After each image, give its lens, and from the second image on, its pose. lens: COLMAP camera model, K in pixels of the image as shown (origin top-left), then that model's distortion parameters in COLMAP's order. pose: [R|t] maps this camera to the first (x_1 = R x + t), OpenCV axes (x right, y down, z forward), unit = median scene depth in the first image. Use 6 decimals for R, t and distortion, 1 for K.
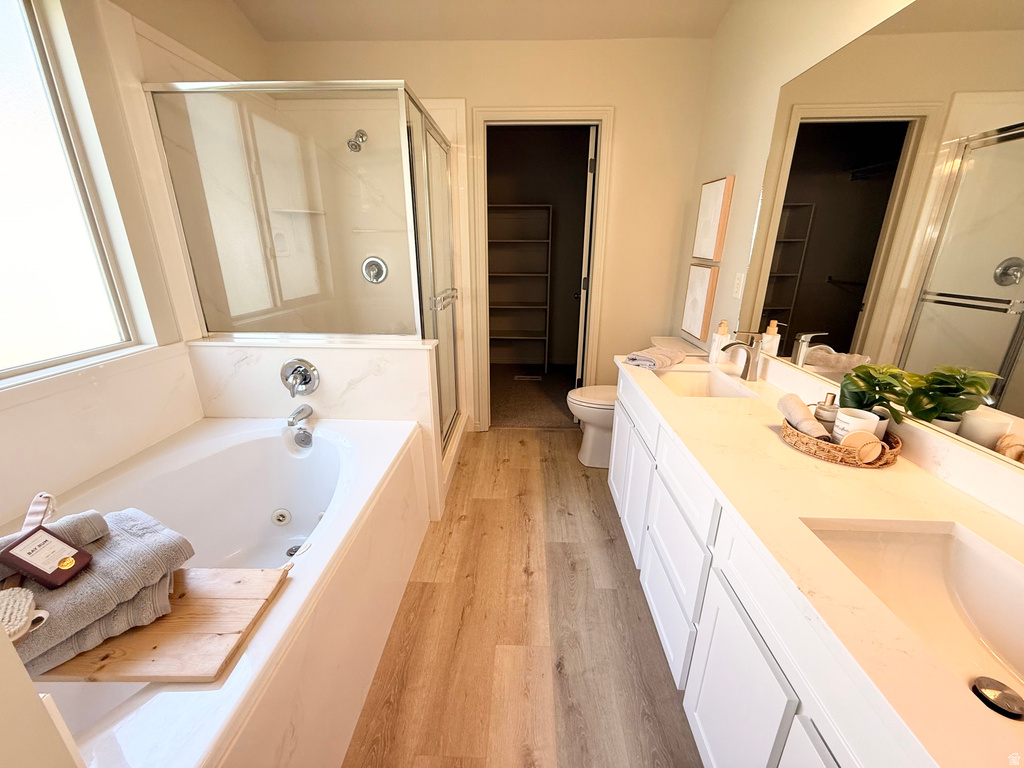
lens RADIAL K [[405.4, 0, 511.0], [0, 405.4, 384.0], [0, 0, 1]] dist [0.000223, 0.000213]
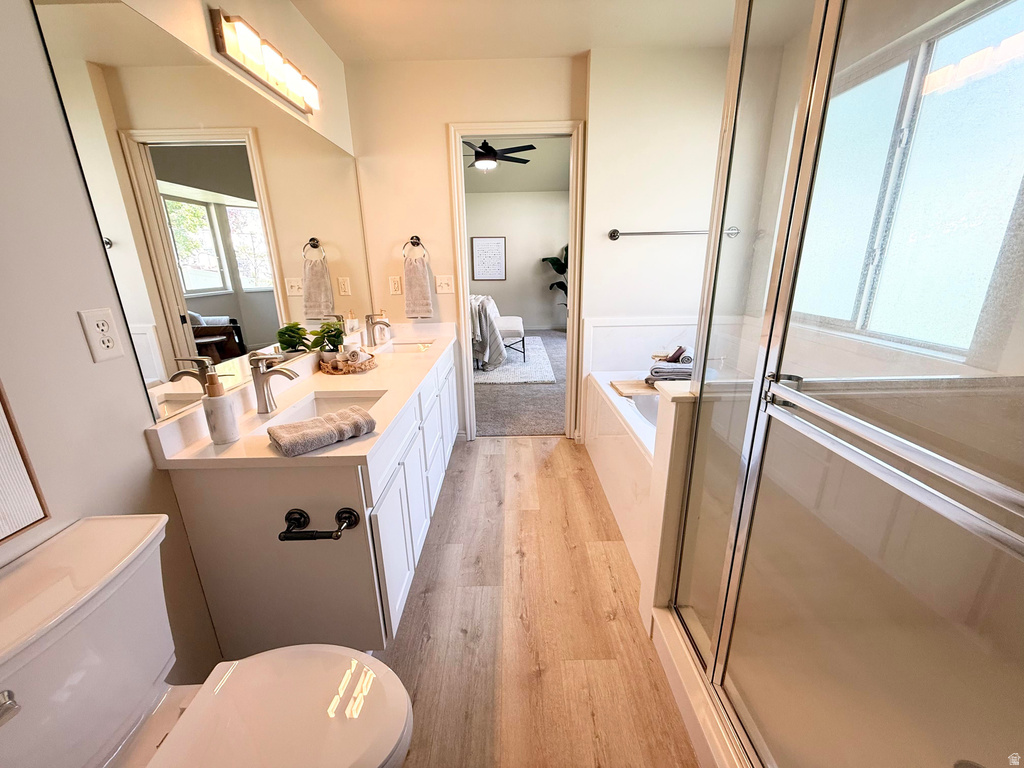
lens RADIAL K [[405.4, 0, 515.0], [0, 405.4, 383.8], [0, 0, 1]] dist [0.000223, 0.000213]
pose [[-0.998589, 0.024869, -0.046927, 0.093290], [-0.006797, 0.816484, 0.577328, -0.505517], [0.052673, 0.576832, -0.815163, 1.550125]]
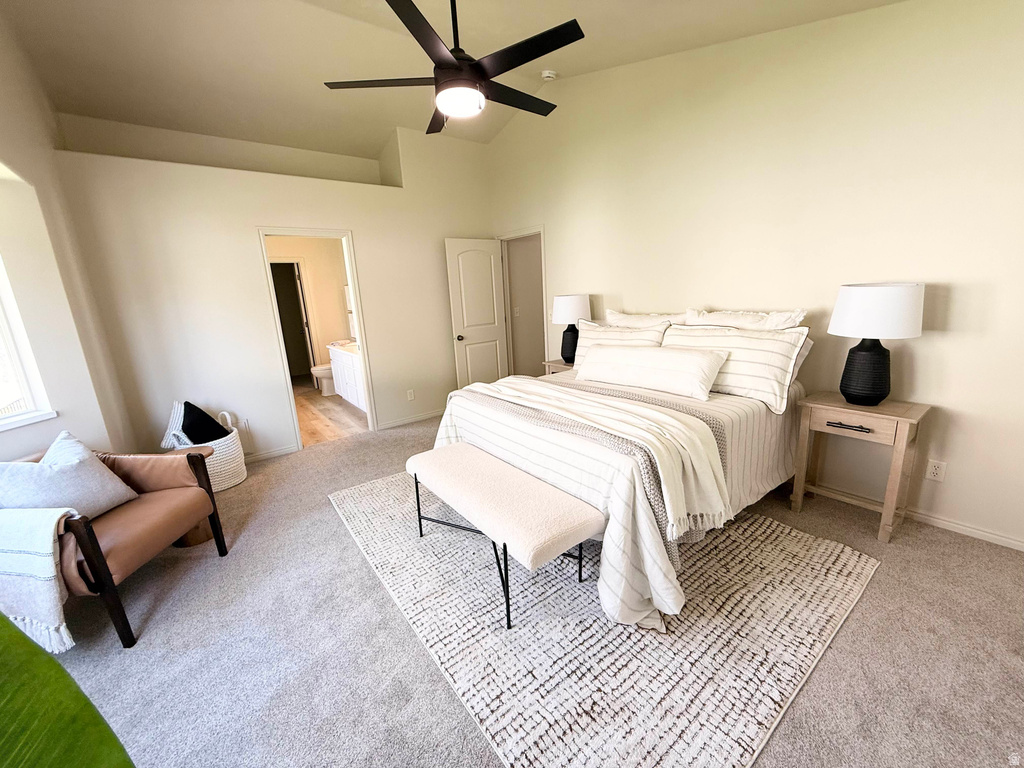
lens RADIAL K [[405.4, 0, 510.1], [0, 405.4, 383.2], [0, 0, 1]] dist [0.000223, 0.000213]
pose [[0.769937, -0.194925, 0.607619, -0.609980], [0.260043, 0.965394, -0.019810, 0.659242], [-0.582730, 0.173259, 0.793982, -2.262936]]
